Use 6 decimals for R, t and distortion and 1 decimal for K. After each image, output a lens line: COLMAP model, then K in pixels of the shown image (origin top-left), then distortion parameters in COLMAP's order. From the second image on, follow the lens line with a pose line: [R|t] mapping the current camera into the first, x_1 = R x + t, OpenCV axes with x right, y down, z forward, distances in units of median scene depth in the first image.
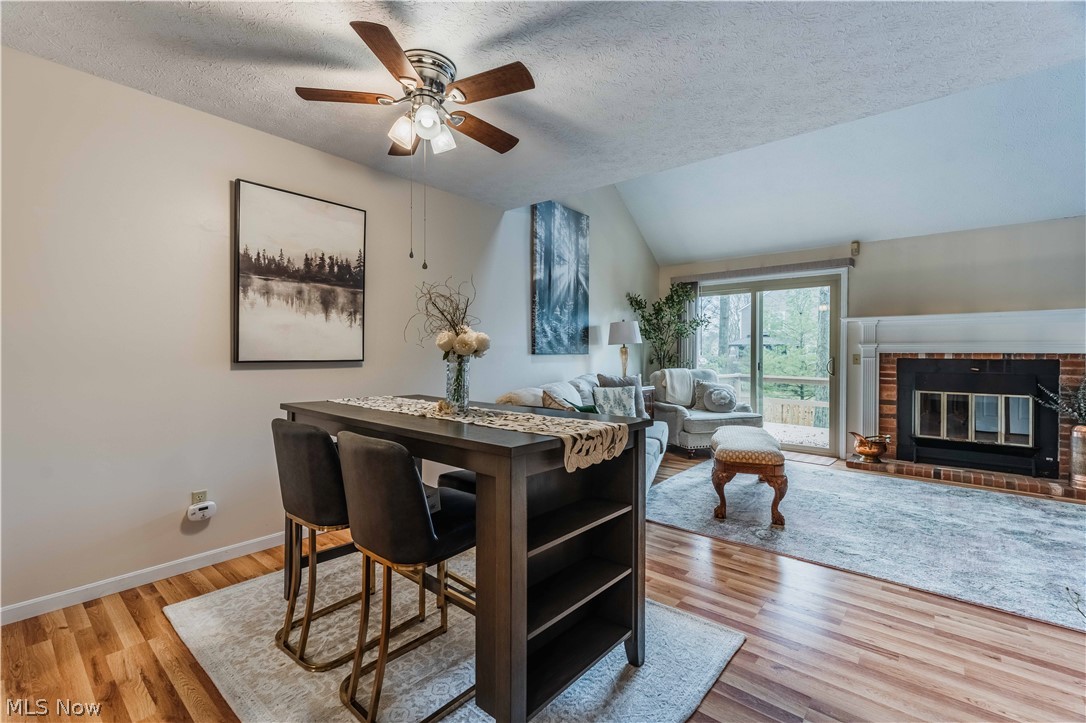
lens RADIAL K [[485.4, 0, 538.1], [0, 485.4, 354.1], [0, 0, 1]] dist [0.001879, -0.000857]
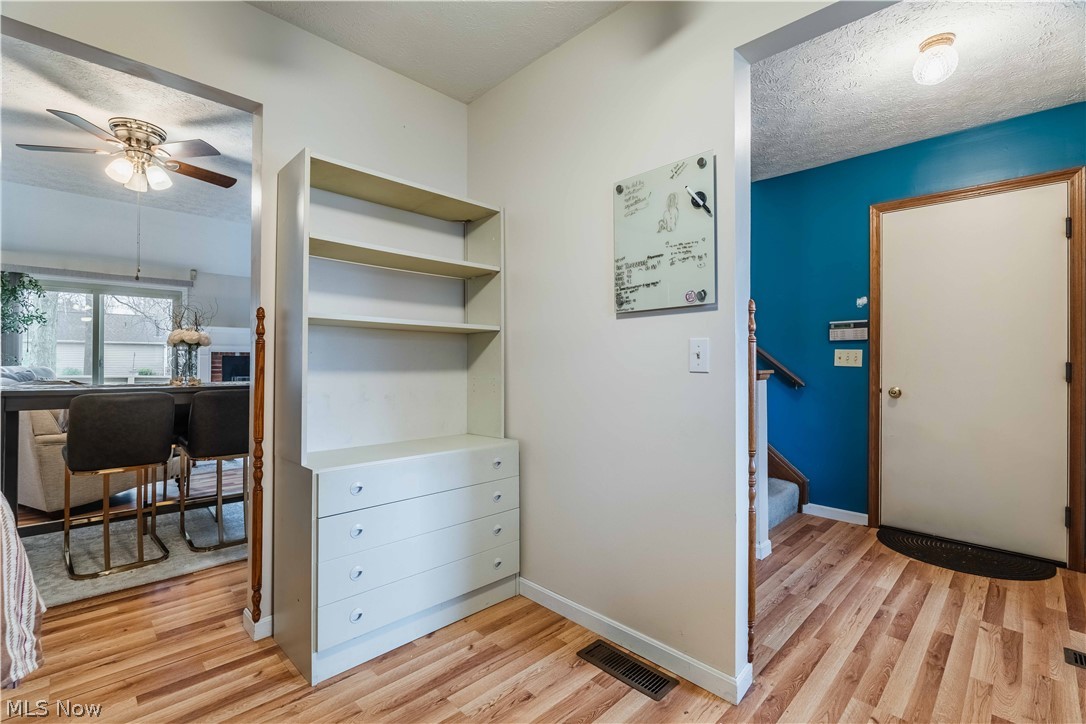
lens RADIAL K [[485.4, 0, 543.4], [0, 485.4, 359.0], [0, 0, 1]] dist [0.001879, -0.000857]
pose [[0.082800, 0.001065, 0.996566, -0.579276], [-0.001923, 0.999998, -0.000908, 0.016485], [-0.996564, -0.001841, 0.082802, -0.079977]]
